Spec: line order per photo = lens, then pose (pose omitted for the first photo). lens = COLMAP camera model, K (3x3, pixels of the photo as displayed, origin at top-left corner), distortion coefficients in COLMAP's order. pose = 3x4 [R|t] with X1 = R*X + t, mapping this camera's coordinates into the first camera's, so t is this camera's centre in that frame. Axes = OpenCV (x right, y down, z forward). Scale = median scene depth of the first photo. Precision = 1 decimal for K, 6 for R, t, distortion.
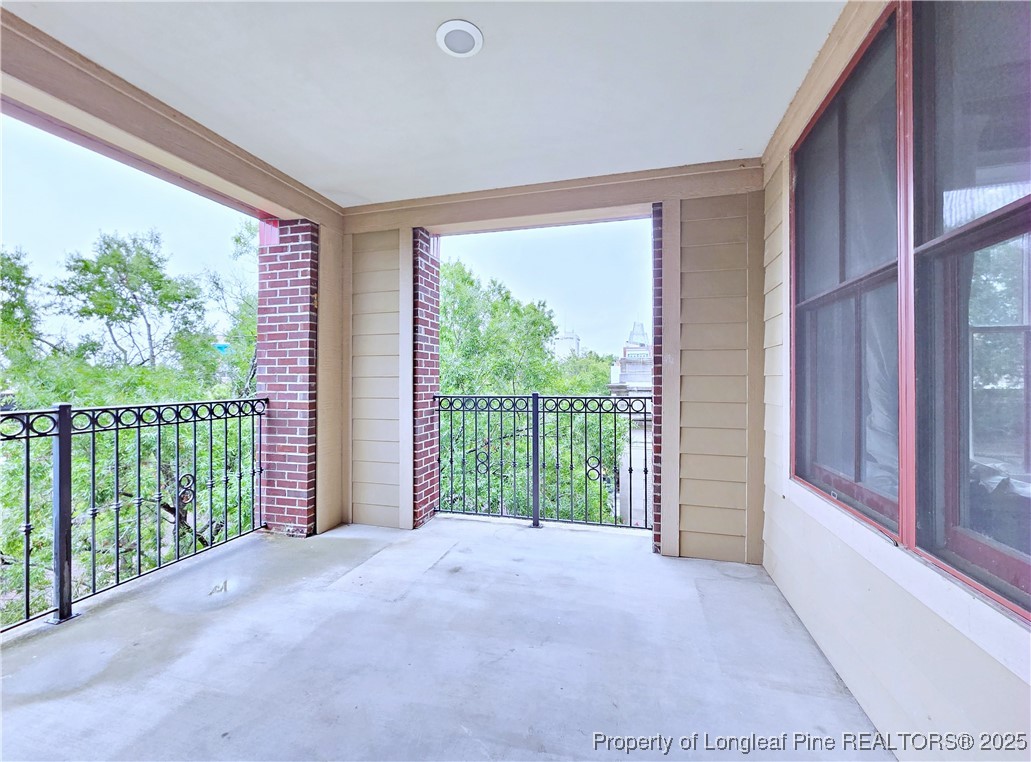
lens RADIAL K [[421.9, 0, 513.5], [0, 421.9, 378.8], [0, 0, 1]] dist [-0.002797, 0.000074]
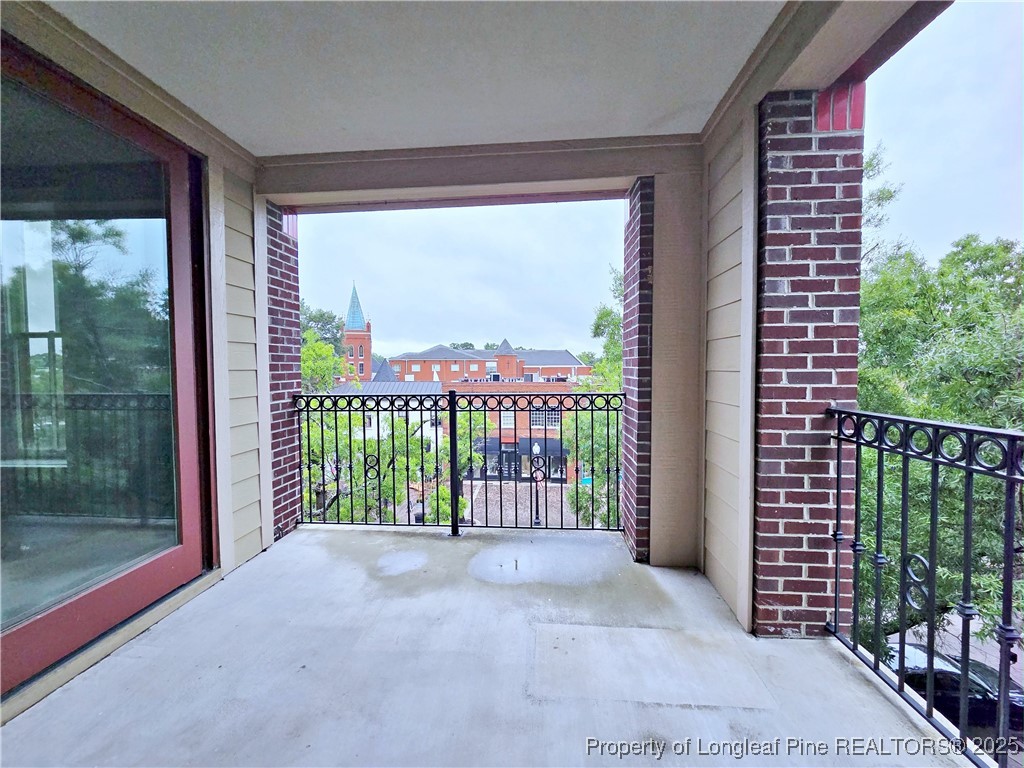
lens RADIAL K [[419.0, 0, 511.0], [0, 419.0, 380.8], [0, 0, 1]] dist [-0.002797, 0.000074]
pose [[0.197242, 0.033586, -0.979779, 0.297459], [0.004317, 0.999374, 0.035127, -0.016199], [0.980345, -0.011159, 0.196973, 0.668628]]
